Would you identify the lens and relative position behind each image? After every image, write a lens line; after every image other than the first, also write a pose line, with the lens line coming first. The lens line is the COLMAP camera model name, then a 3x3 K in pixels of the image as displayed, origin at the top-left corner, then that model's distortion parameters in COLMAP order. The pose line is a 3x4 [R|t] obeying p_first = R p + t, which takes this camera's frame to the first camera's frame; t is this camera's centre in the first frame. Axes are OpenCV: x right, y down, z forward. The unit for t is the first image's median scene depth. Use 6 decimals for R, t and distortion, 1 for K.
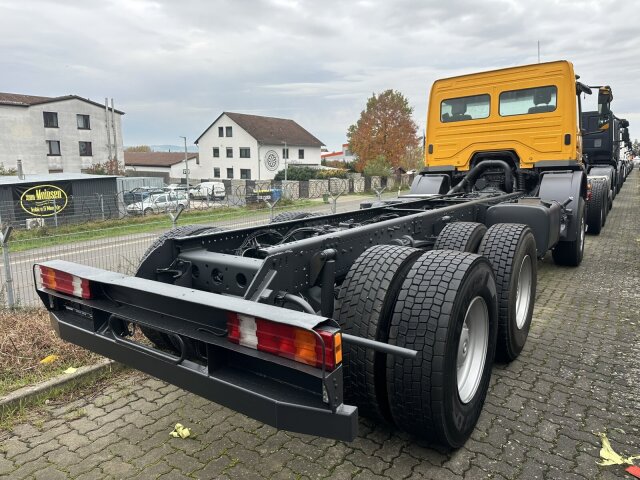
lens RADIAL K [[451.0, 0, 332.1], [0, 451.0, 235.2], [0, 0, 1]] dist [0.057314, -0.073110]
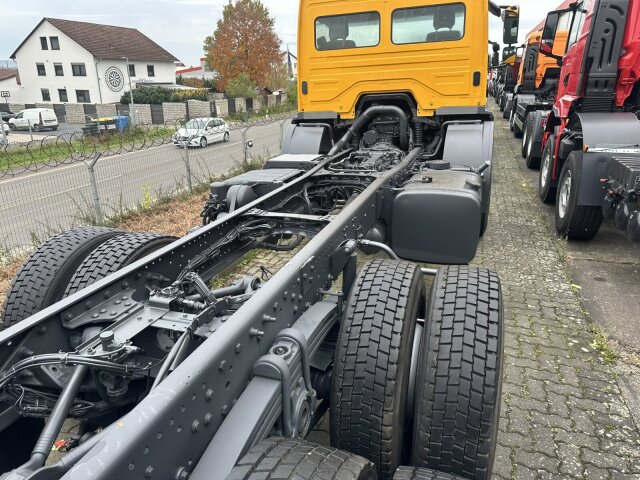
lens RADIAL K [[451.0, 0, 325.2], [0, 451.0, 241.5], [0, 0, 1]] dist [0.057314, -0.073110]
pose [[0.963360, -0.092609, 0.251717, 0.007627], [0.045087, 0.981060, 0.188386, -0.015349], [-0.264395, -0.170134, 0.949289, 0.045597]]
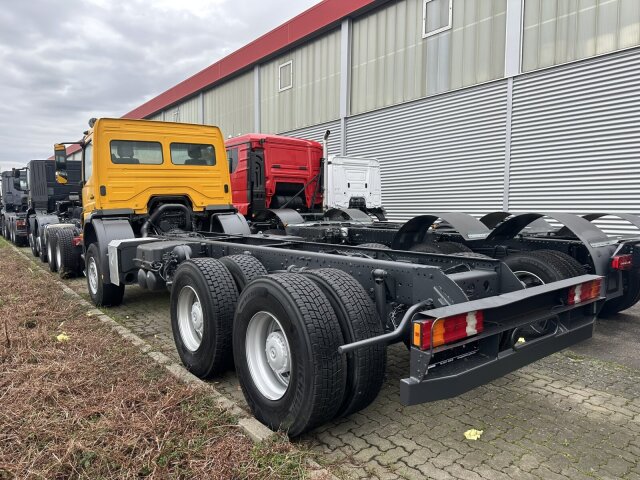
lens RADIAL K [[451.0, 0, 319.6], [0, 451.0, 233.1], [0, 0, 1]] dist [0.057314, -0.073110]
pose [[0.297026, -0.047848, 0.953670, -0.098654], [0.151764, 0.988414, 0.002324, -0.008010], [-0.942732, 0.144043, 0.300846, 0.062431]]
